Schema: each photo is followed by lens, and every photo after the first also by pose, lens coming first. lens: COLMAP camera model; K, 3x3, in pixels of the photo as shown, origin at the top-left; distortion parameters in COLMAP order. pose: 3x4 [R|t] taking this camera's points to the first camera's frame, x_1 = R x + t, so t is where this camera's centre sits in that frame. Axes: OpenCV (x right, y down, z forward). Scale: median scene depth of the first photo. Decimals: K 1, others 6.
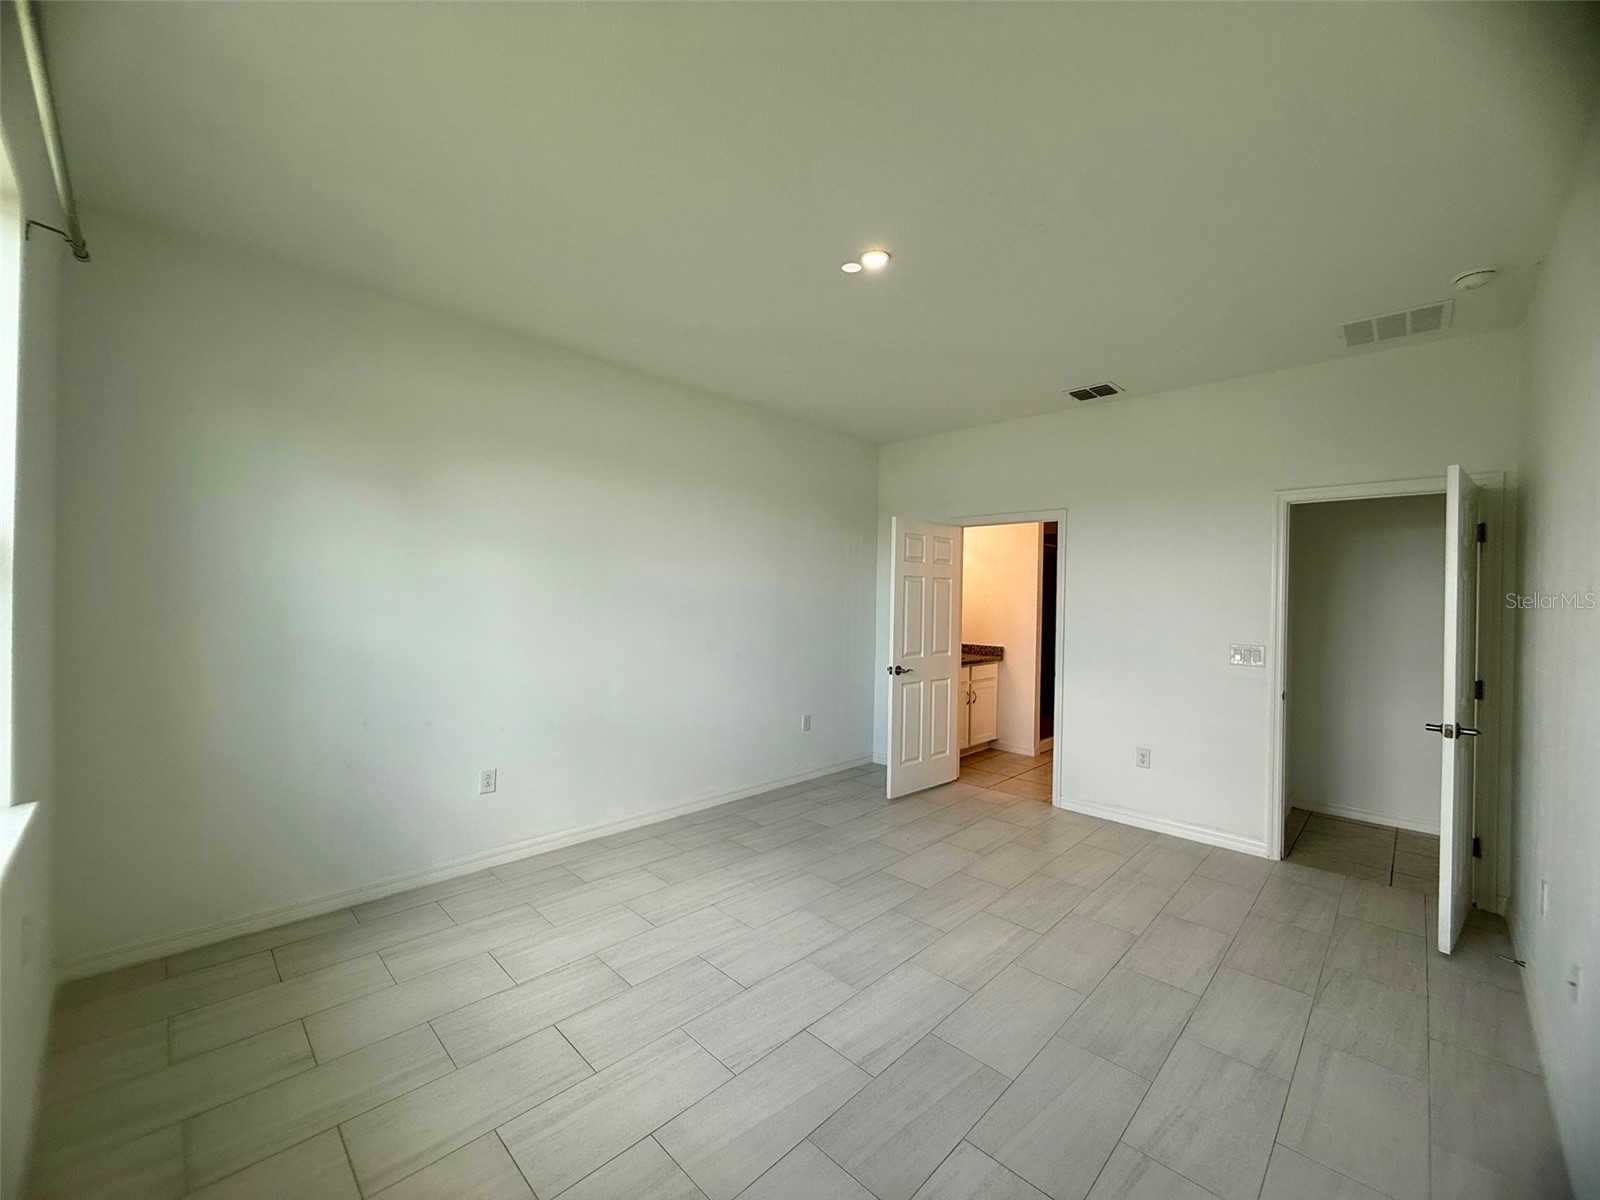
lens RADIAL K [[639.7, 0, 796.7], [0, 639.7, 601.8], [0, 0, 1]] dist [0.004118, -0.002261]
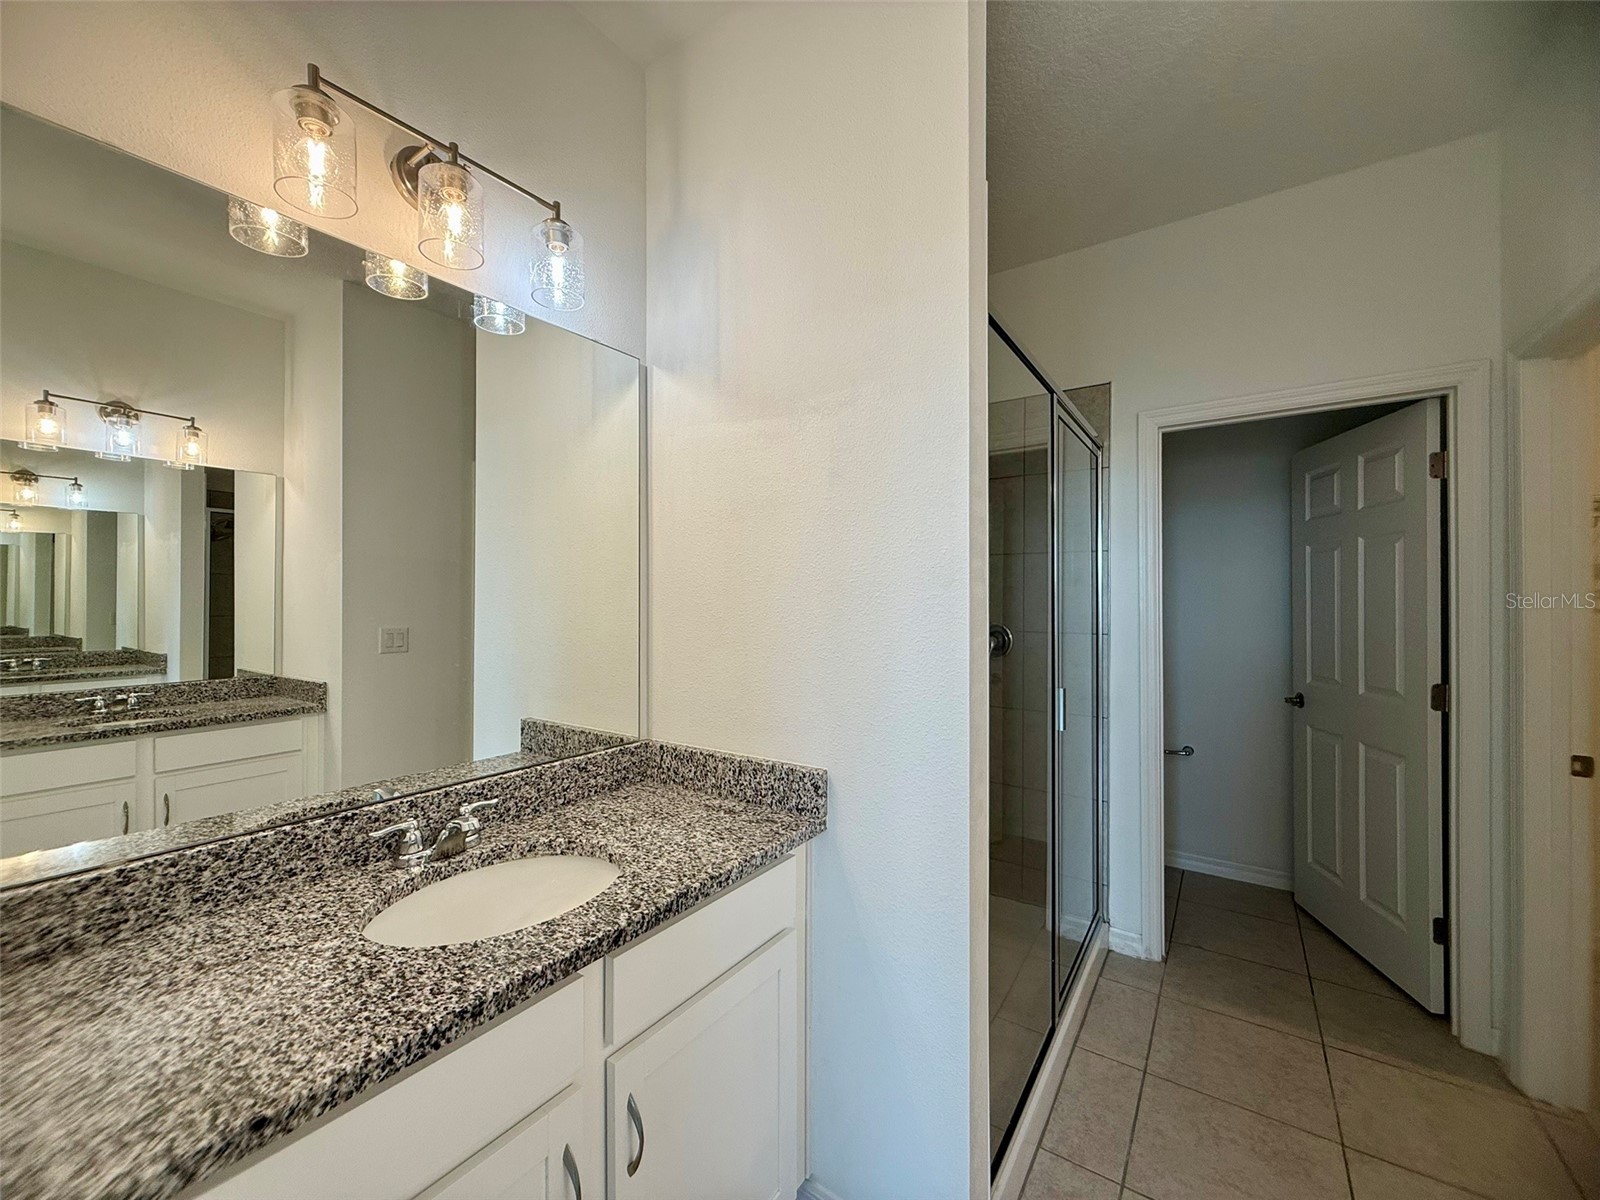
lens RADIAL K [[639.7, 0, 790.5], [0, 639.7, 599.5], [0, 0, 1]] dist [0.004118, -0.002261]
pose [[0.986072, -0.020489, 0.165052, 0.475897], [0.021726, 0.999748, -0.005696, 0.019781], [-0.164893, 0.009202, 0.986269, 1.351079]]
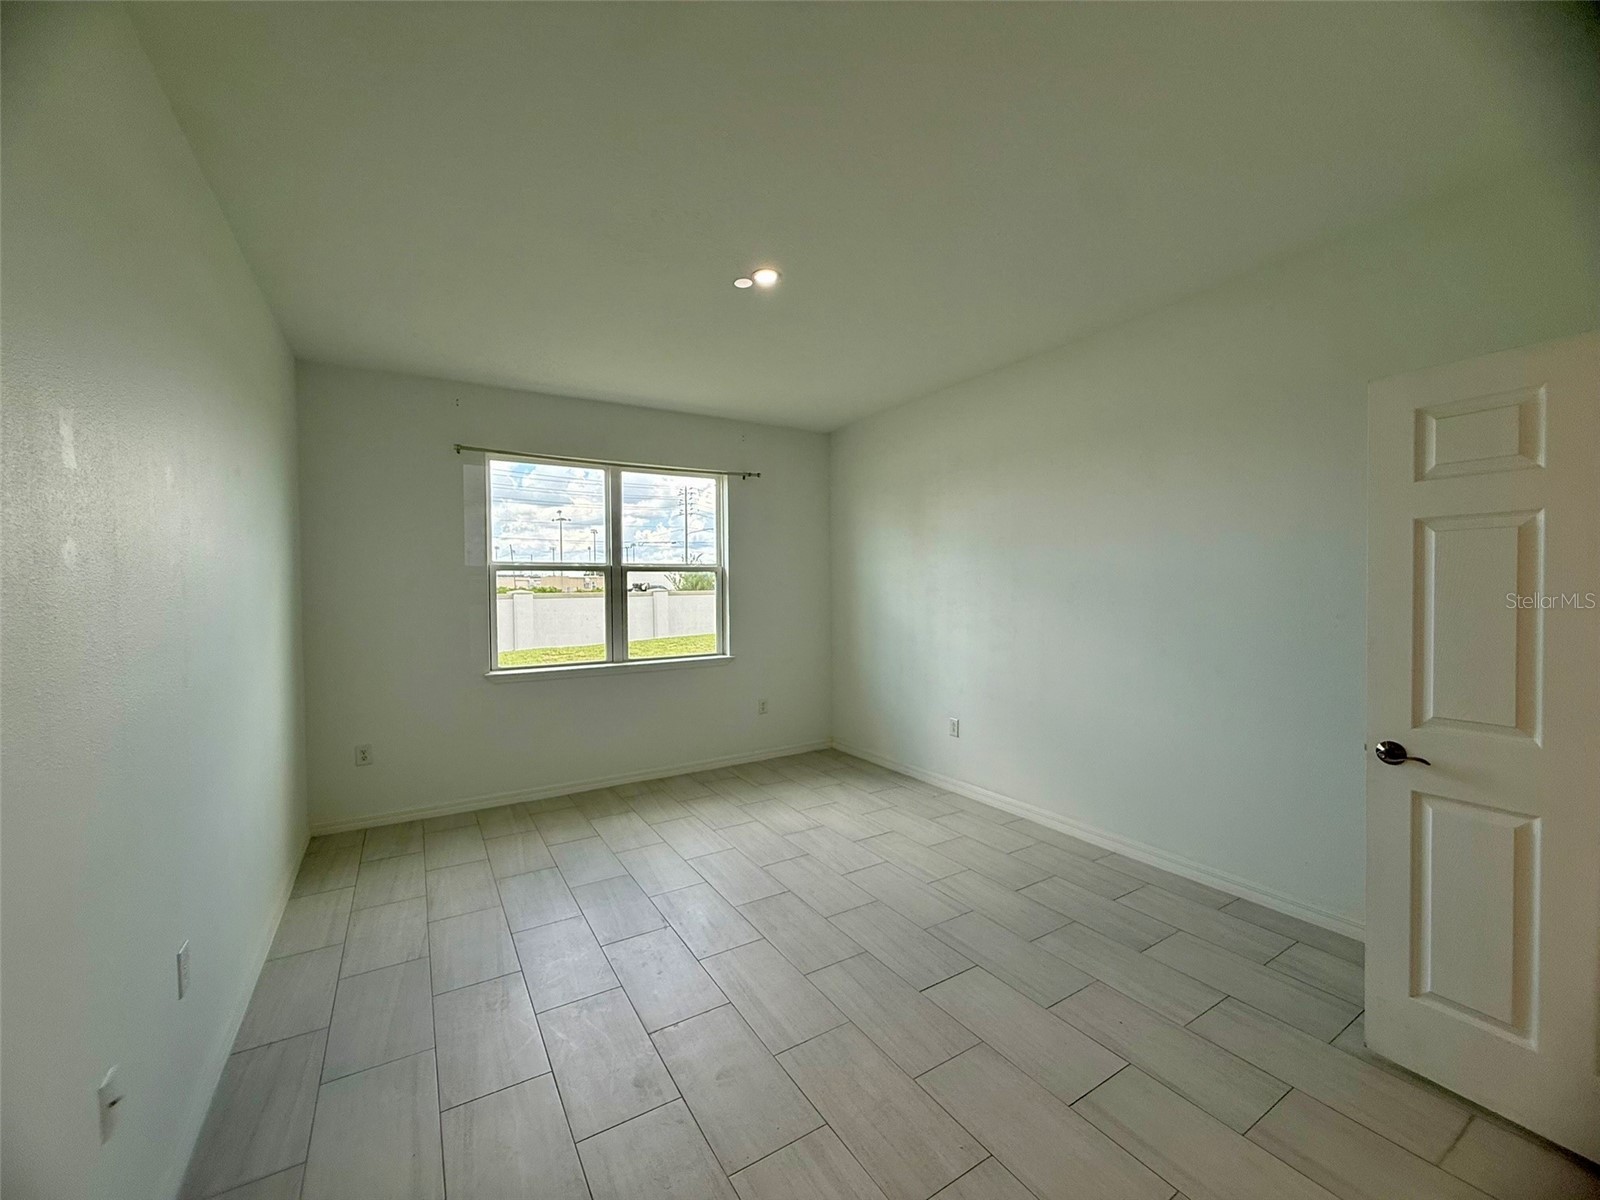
lens RADIAL K [[639.7, 0, 788.7], [0, 639.7, 596.5], [0, 0, 1]] dist [0.004118, -0.002261]
pose [[-0.252180, -0.003272, -0.967675, 0.847114], [0.001183, 0.999992, -0.003689, 0.011253], [0.967680, -0.002075, -0.252174, 0.947386]]
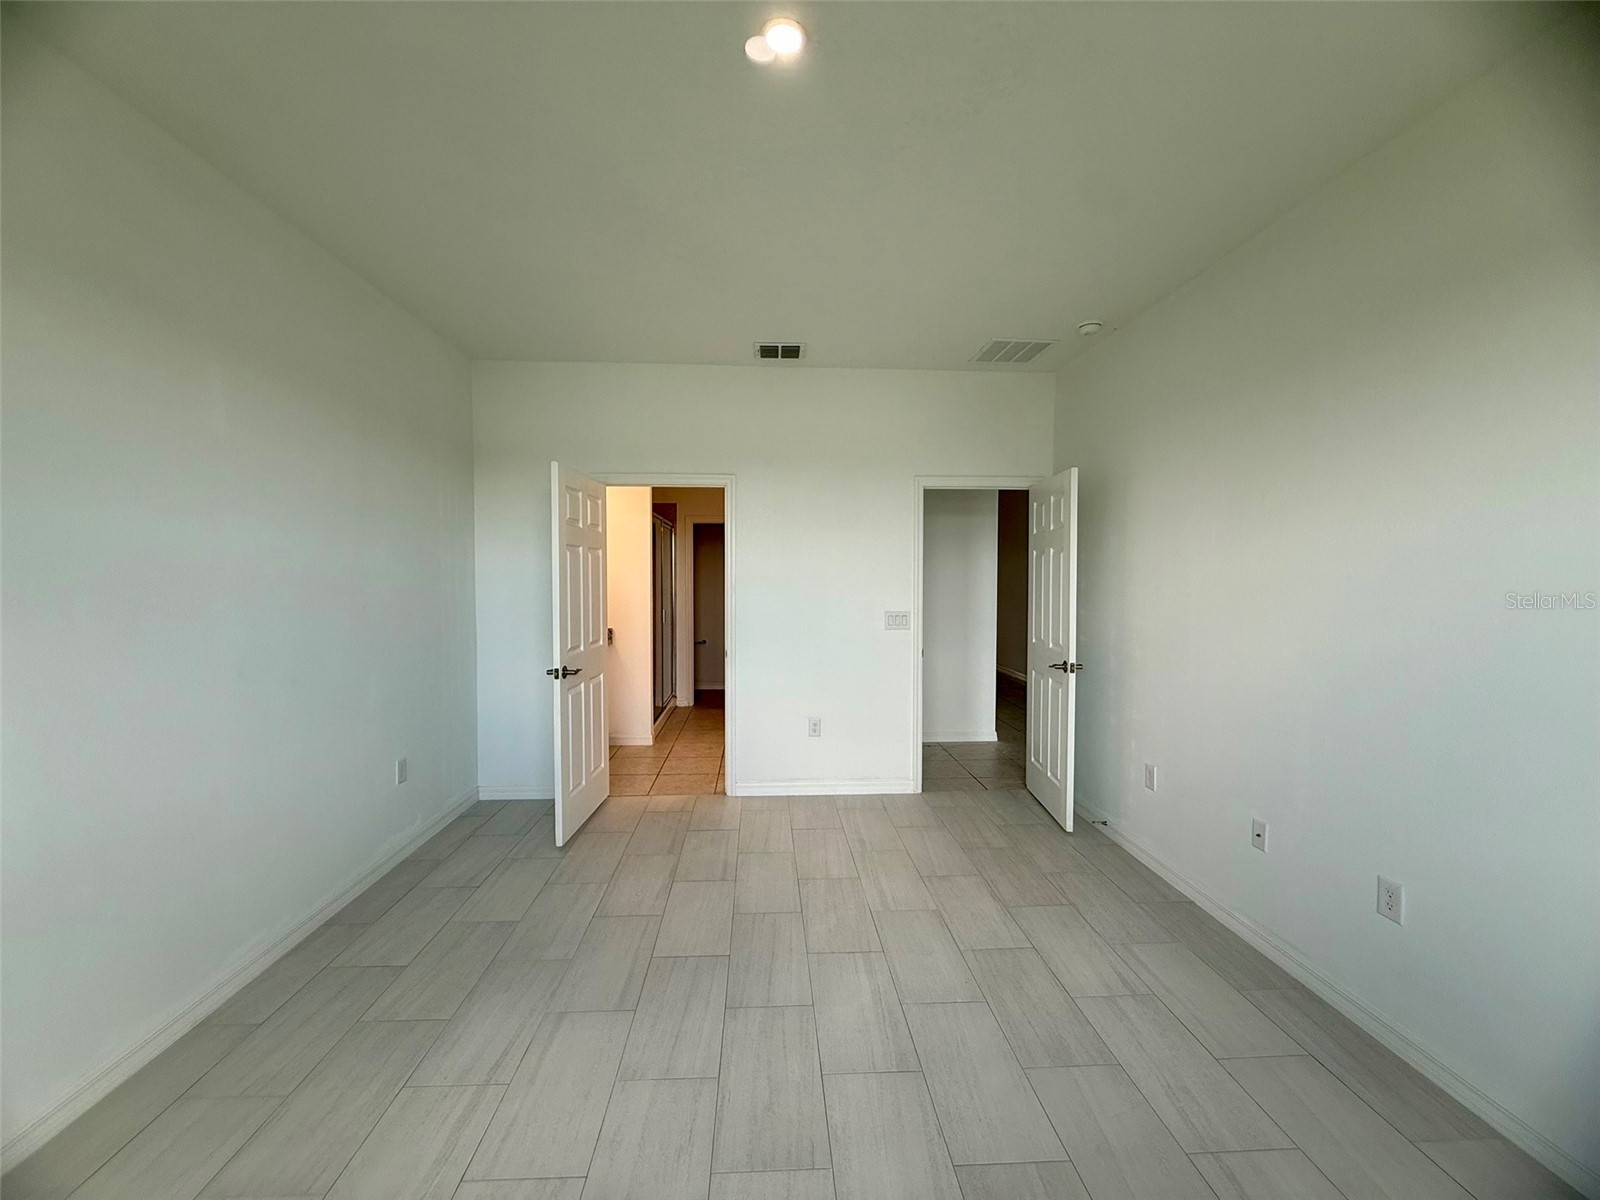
lens RADIAL K [[639.7, 0, 794.3], [0, 639.7, 600.9], [0, 0, 1]] dist [0.004118, -0.002261]
pose [[0.675583, -0.046700, 0.735803, -0.261803], [0.015081, 0.998658, 0.049537, -0.010029], [-0.737129, -0.022369, 0.675381, 0.396772]]
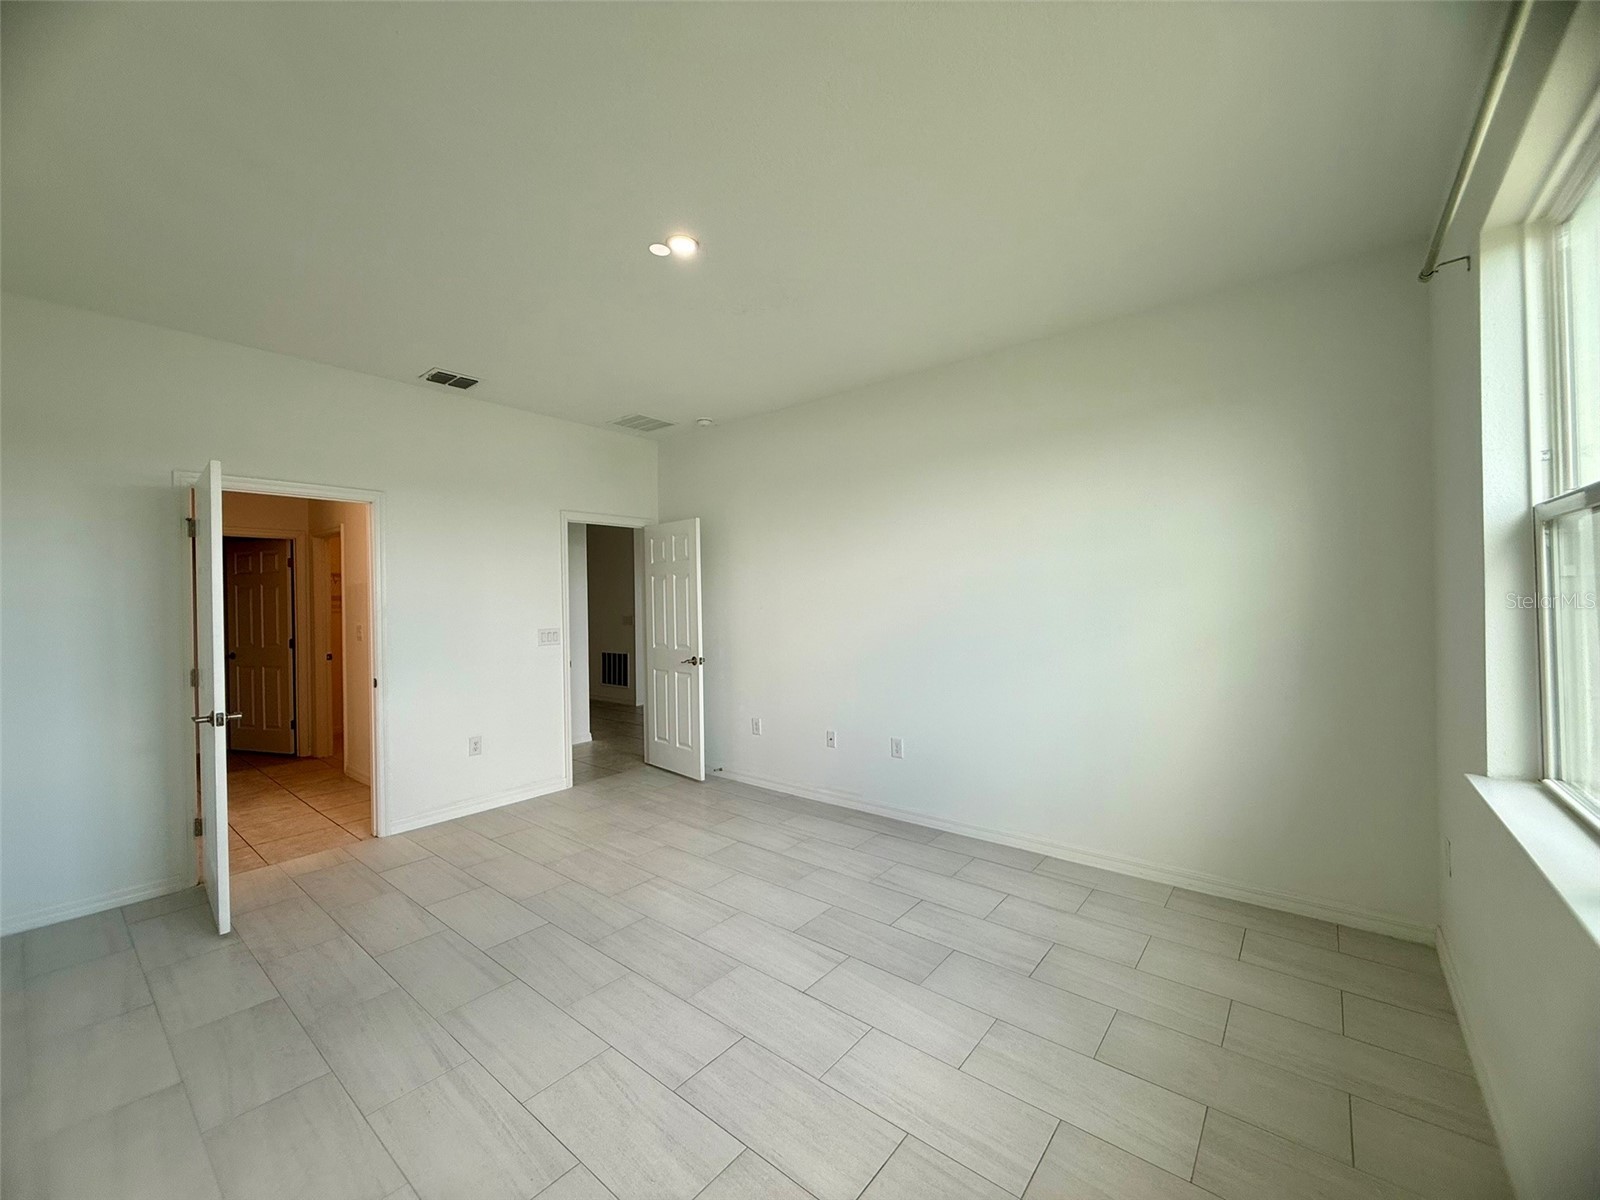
lens RADIAL K [[639.7, 0, 793.2], [0, 639.7, 599.7], [0, 0, 1]] dist [0.004118, -0.002261]
pose [[-0.089967, -0.018846, 0.995766, -0.634081], [0.019665, 0.999592, 0.020695, -0.006723], [-0.995751, 0.021444, -0.089560, 0.670442]]
